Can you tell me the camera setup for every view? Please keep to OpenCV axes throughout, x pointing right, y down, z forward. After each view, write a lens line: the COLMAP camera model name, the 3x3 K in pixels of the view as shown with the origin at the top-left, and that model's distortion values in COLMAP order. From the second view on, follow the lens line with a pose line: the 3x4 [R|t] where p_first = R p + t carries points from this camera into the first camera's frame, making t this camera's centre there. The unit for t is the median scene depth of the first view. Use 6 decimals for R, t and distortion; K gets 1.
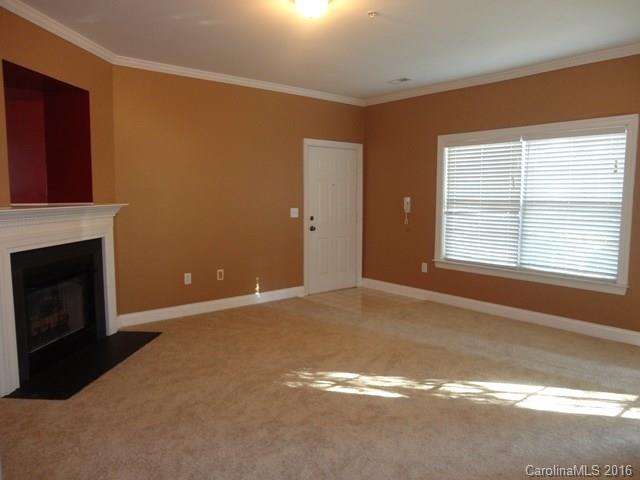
lens RADIAL K [[454.9, 0, 332.0], [0, 454.9, 241.9], [0, 0, 1]] dist [-0.036223, 0.002784]
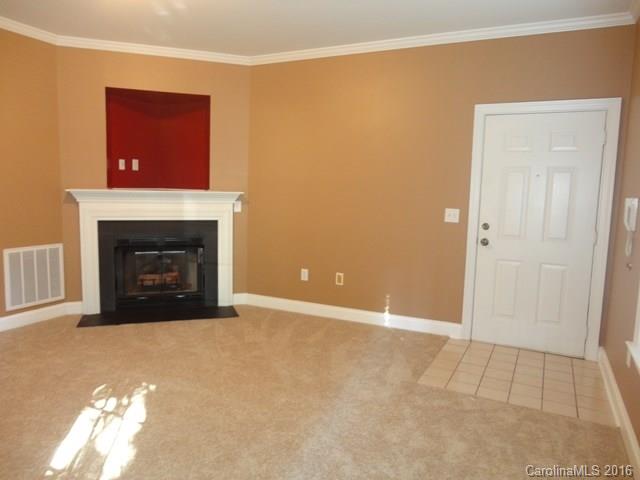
lens RADIAL K [[454.9, 0, 332.0], [0, 454.9, 241.9], [0, 0, 1]] dist [-0.036223, 0.002784]
pose [[0.404380, 0.110318, -0.907913, 0.497161], [-0.121052, 0.990421, 0.066427, -0.050468], [0.906545, 0.083043, 0.413861, 0.578994]]
